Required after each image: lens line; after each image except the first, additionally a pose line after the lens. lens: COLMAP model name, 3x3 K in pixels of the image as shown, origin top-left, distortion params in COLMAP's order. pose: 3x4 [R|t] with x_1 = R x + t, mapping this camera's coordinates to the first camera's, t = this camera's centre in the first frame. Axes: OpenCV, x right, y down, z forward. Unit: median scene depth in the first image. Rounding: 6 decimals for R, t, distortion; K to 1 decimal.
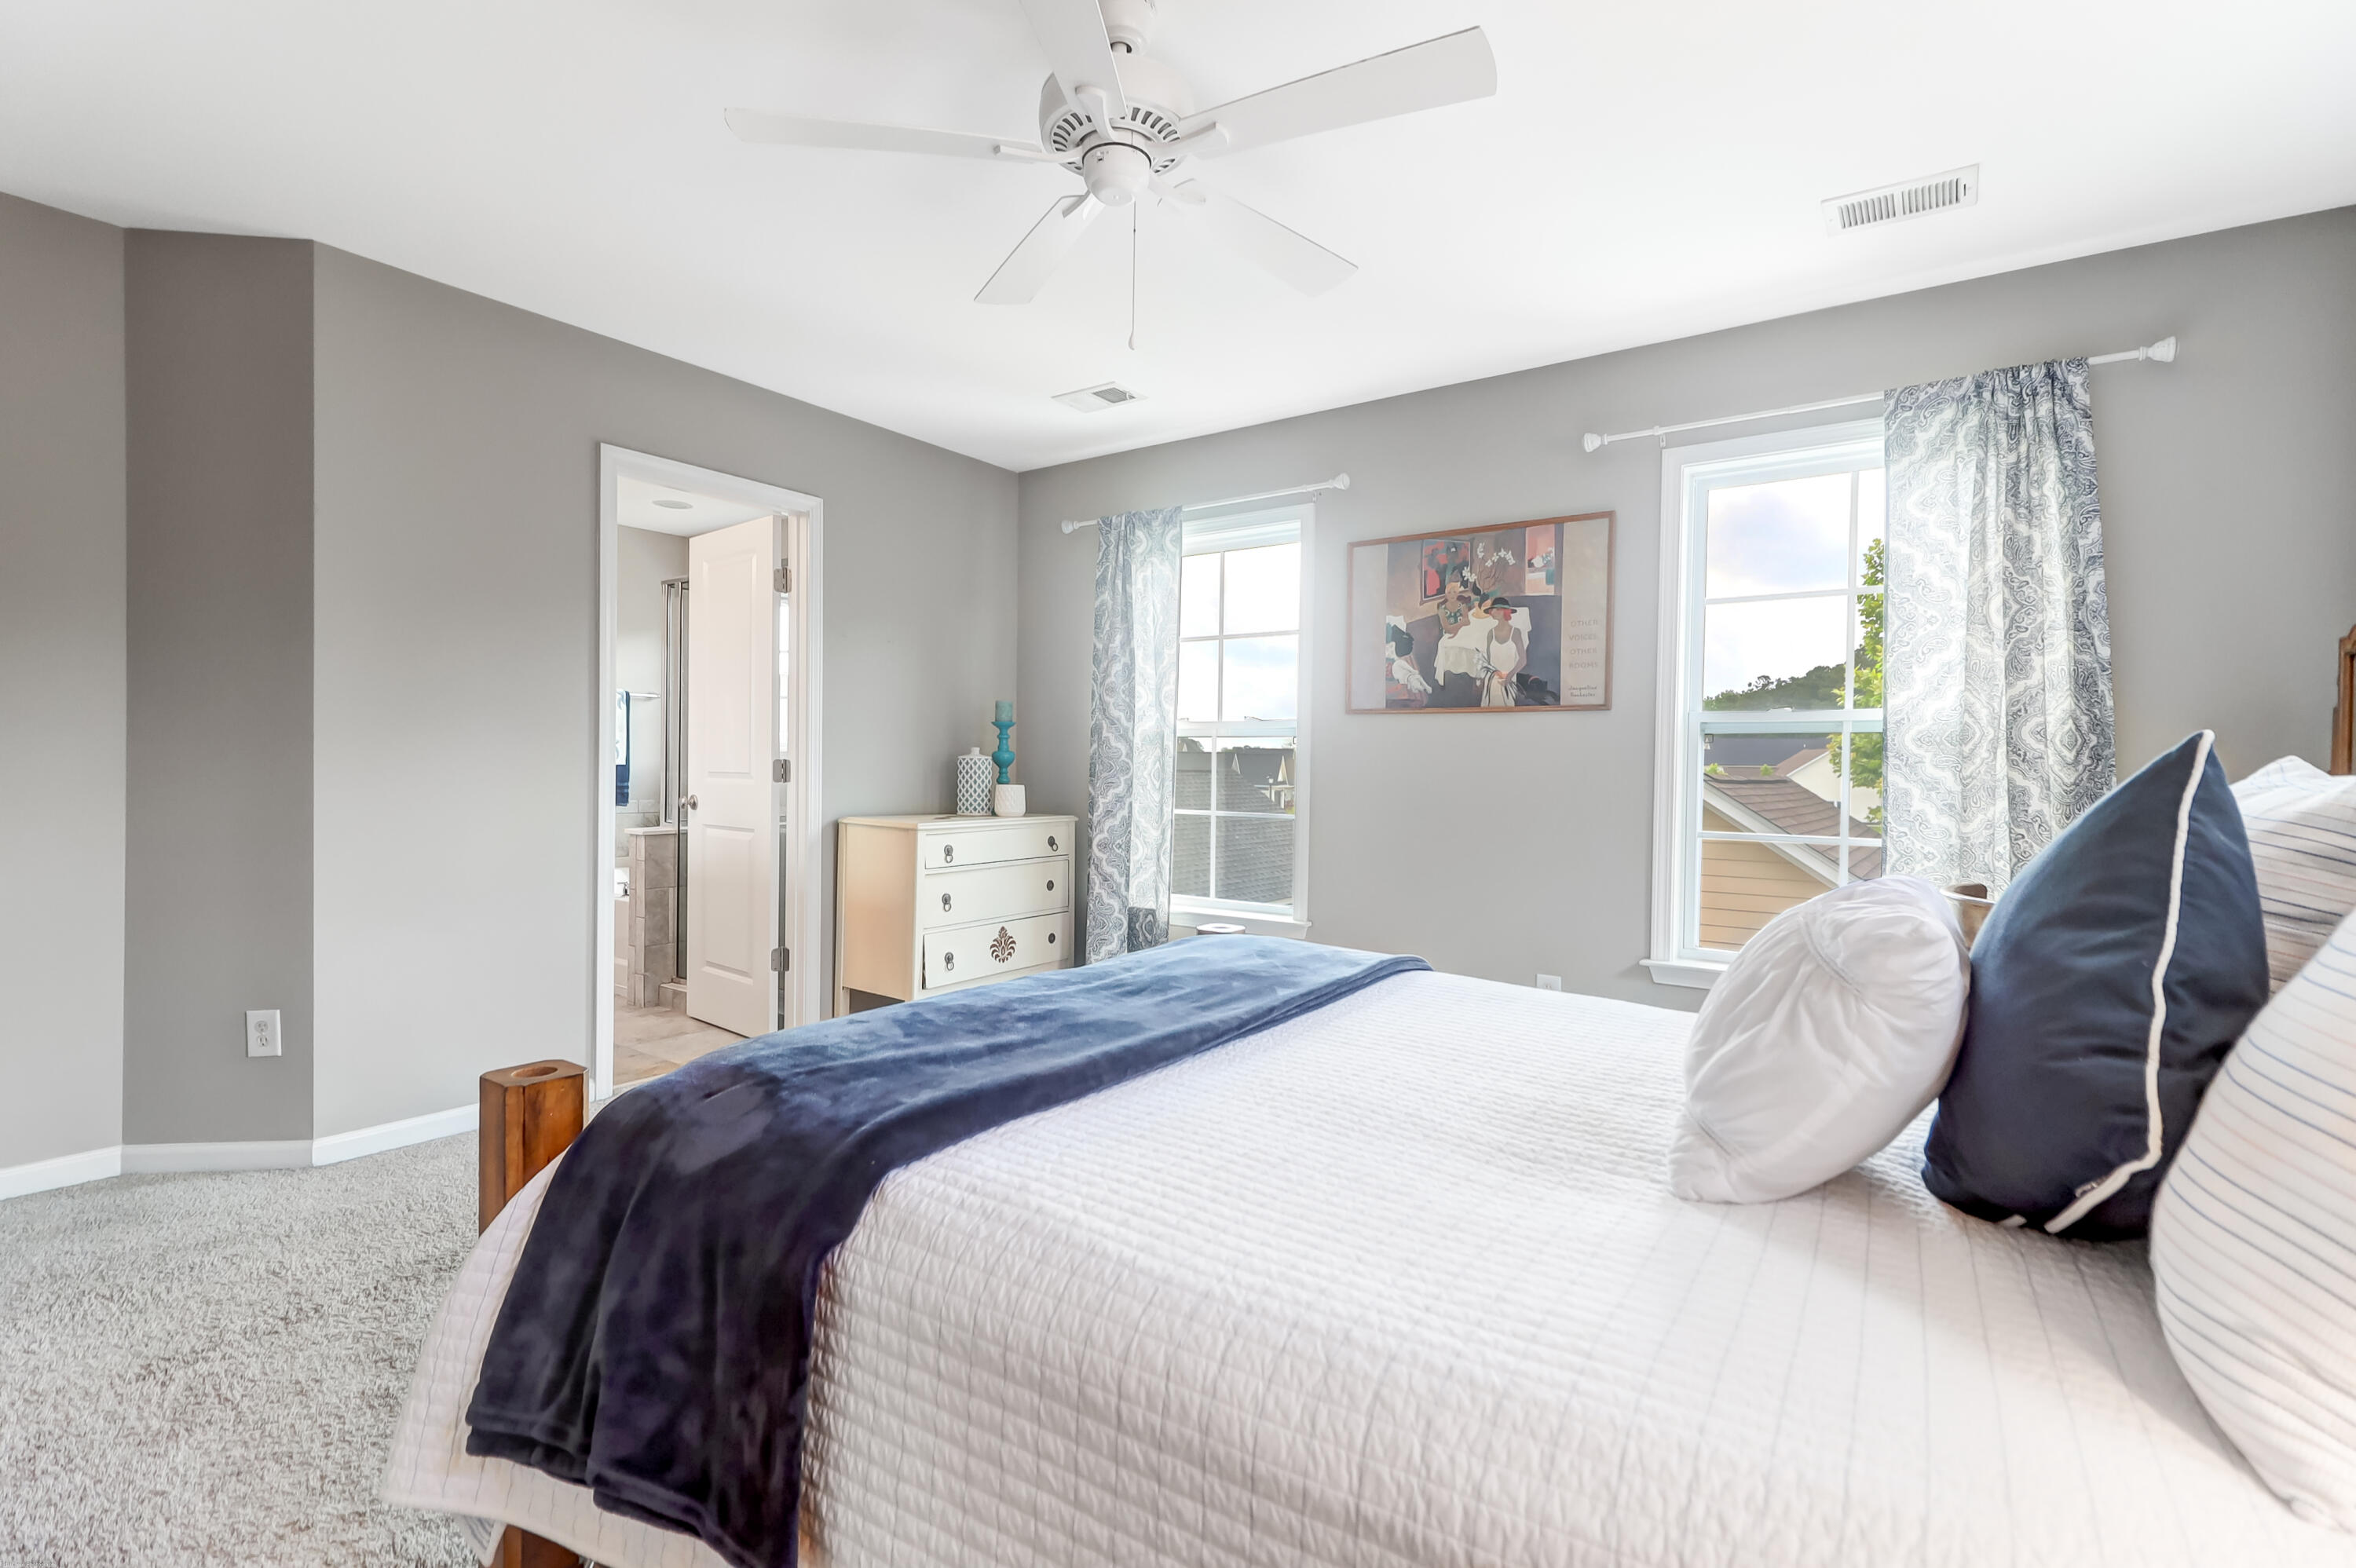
lens RADIAL K [[1081.2, 0, 1178.0], [0, 1081.2, 784.0], [0, 0, 1]] dist [0.026379, -0.017007]
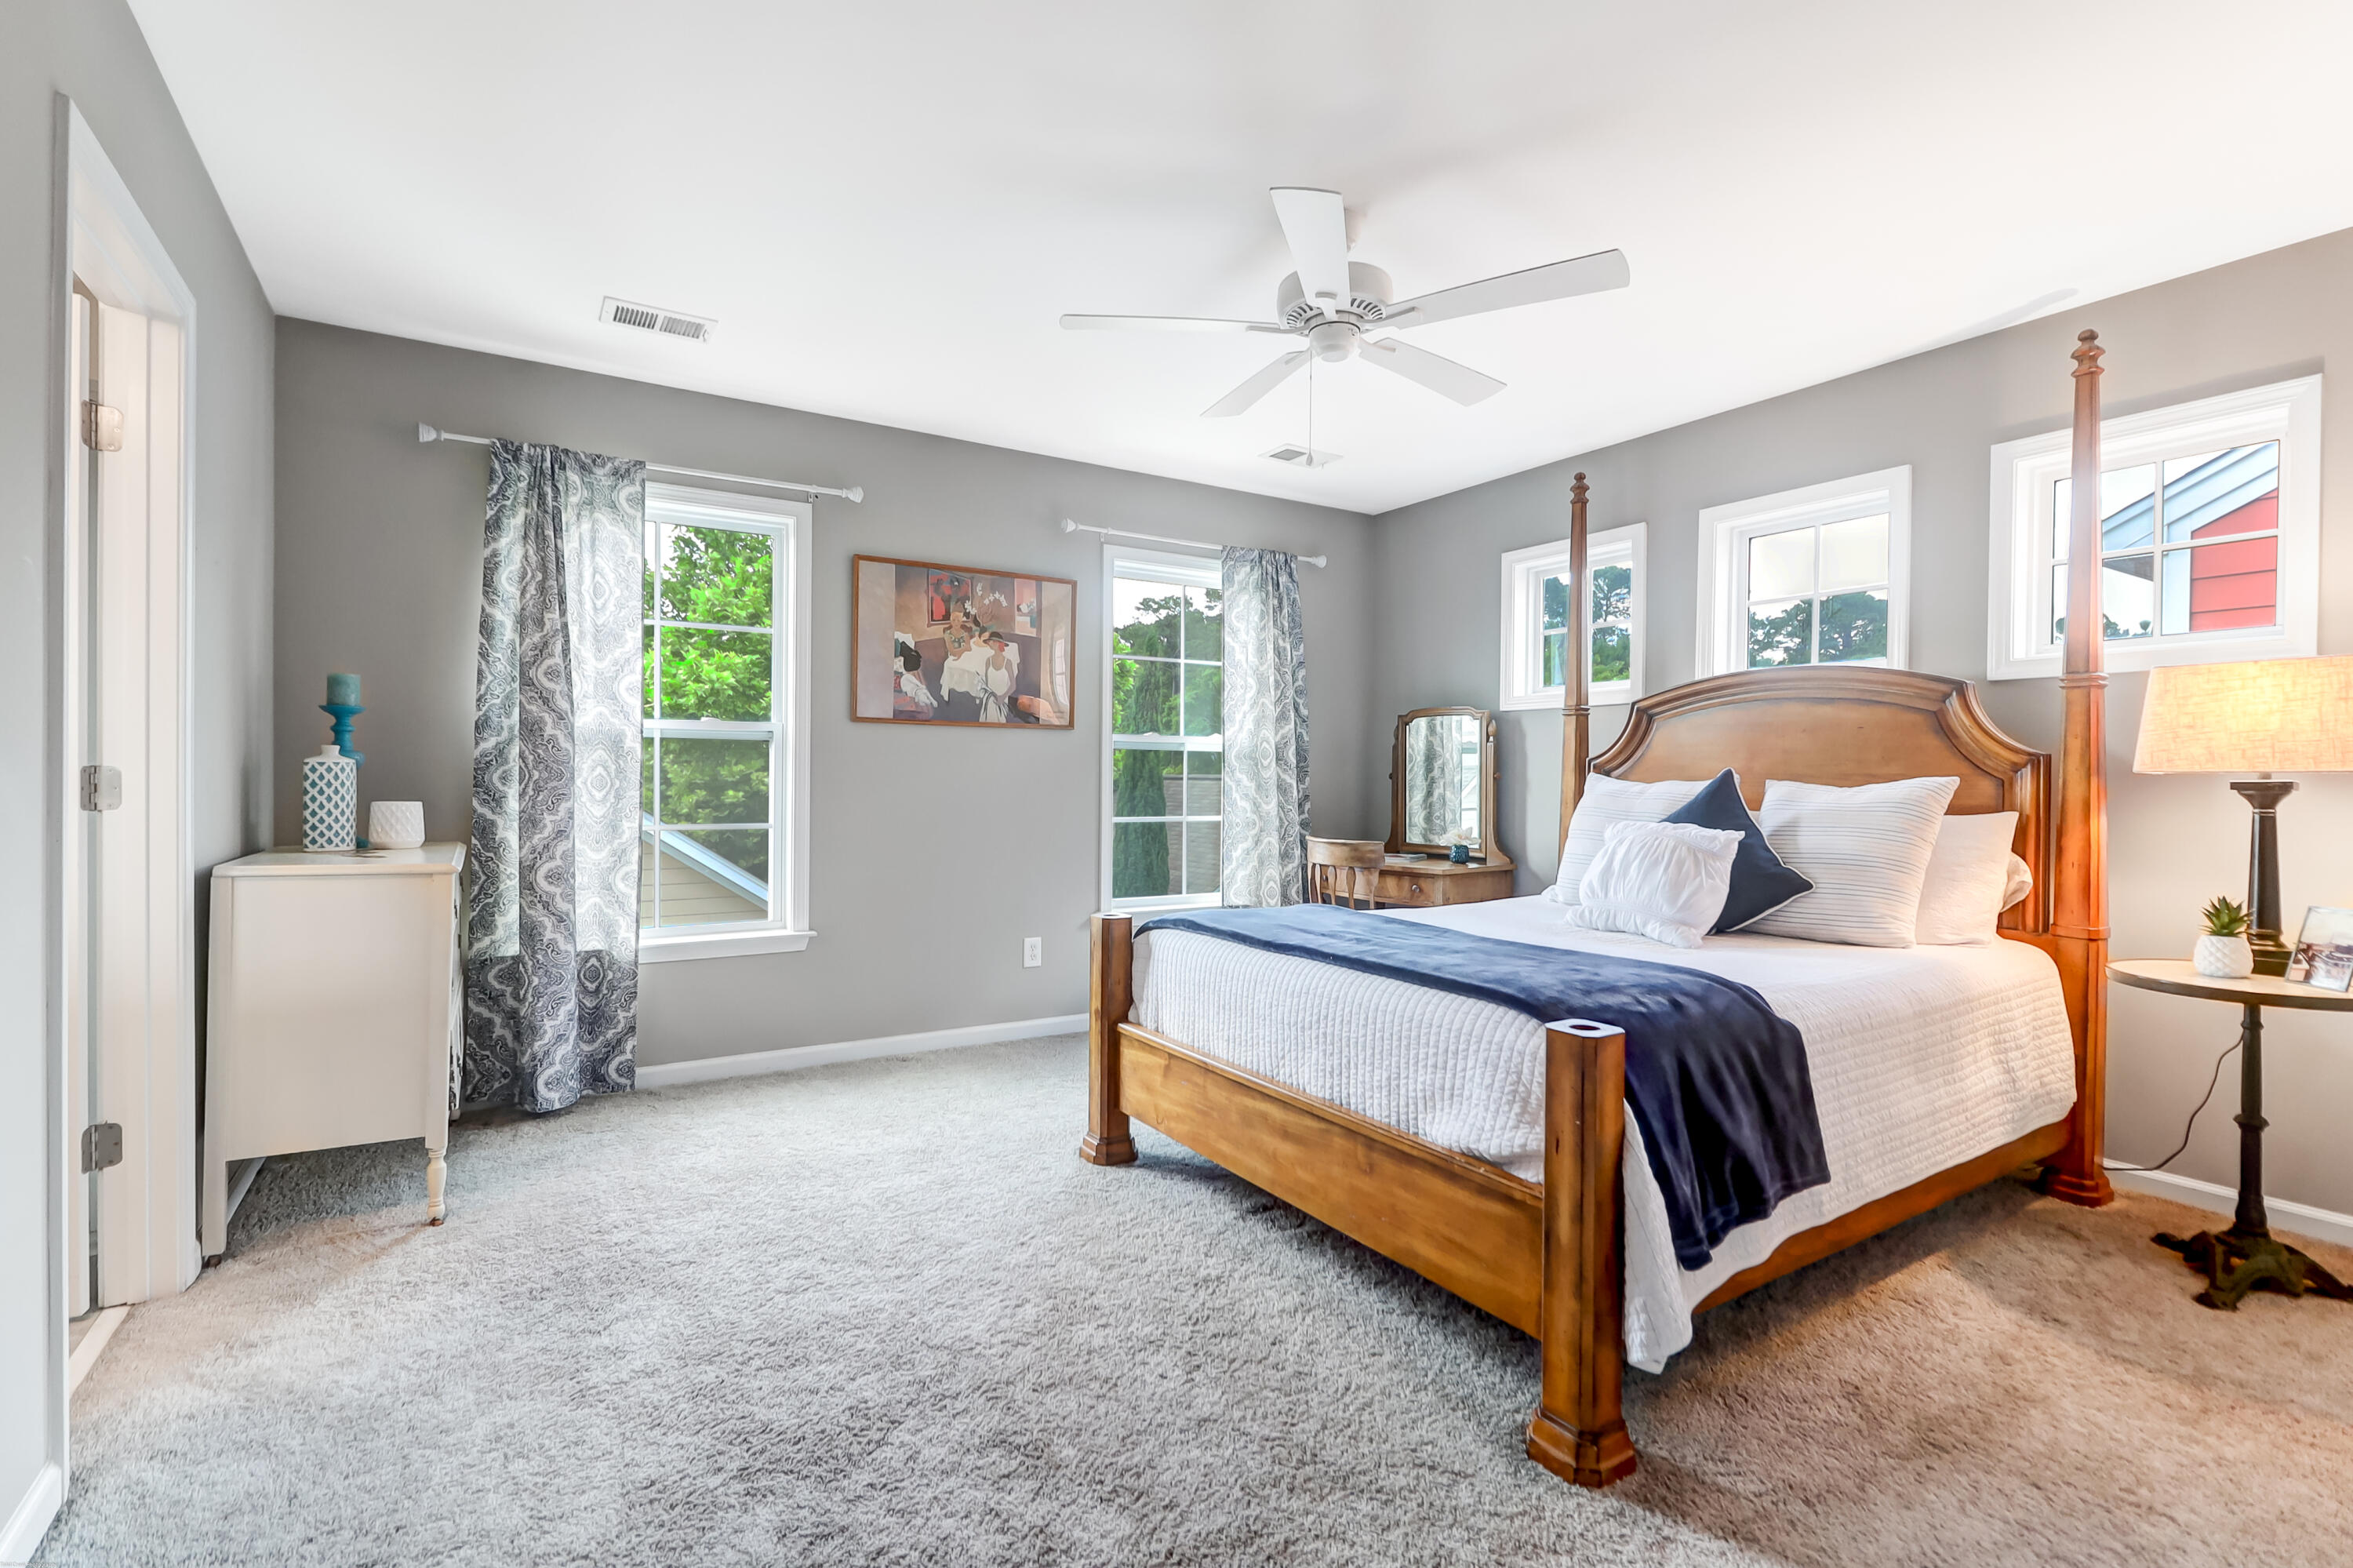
lens RADIAL K [[1080.0, 0, 1176.5], [0, 1080.0, 784.0], [0, 0, 1]] dist [0.026379, -0.017007]
pose [[0.388323, -0.019845, 0.921310, -0.704499], [0.007976, 0.999803, 0.018173, -0.022666], [-0.921489, 0.000291, 0.388405, 0.337055]]
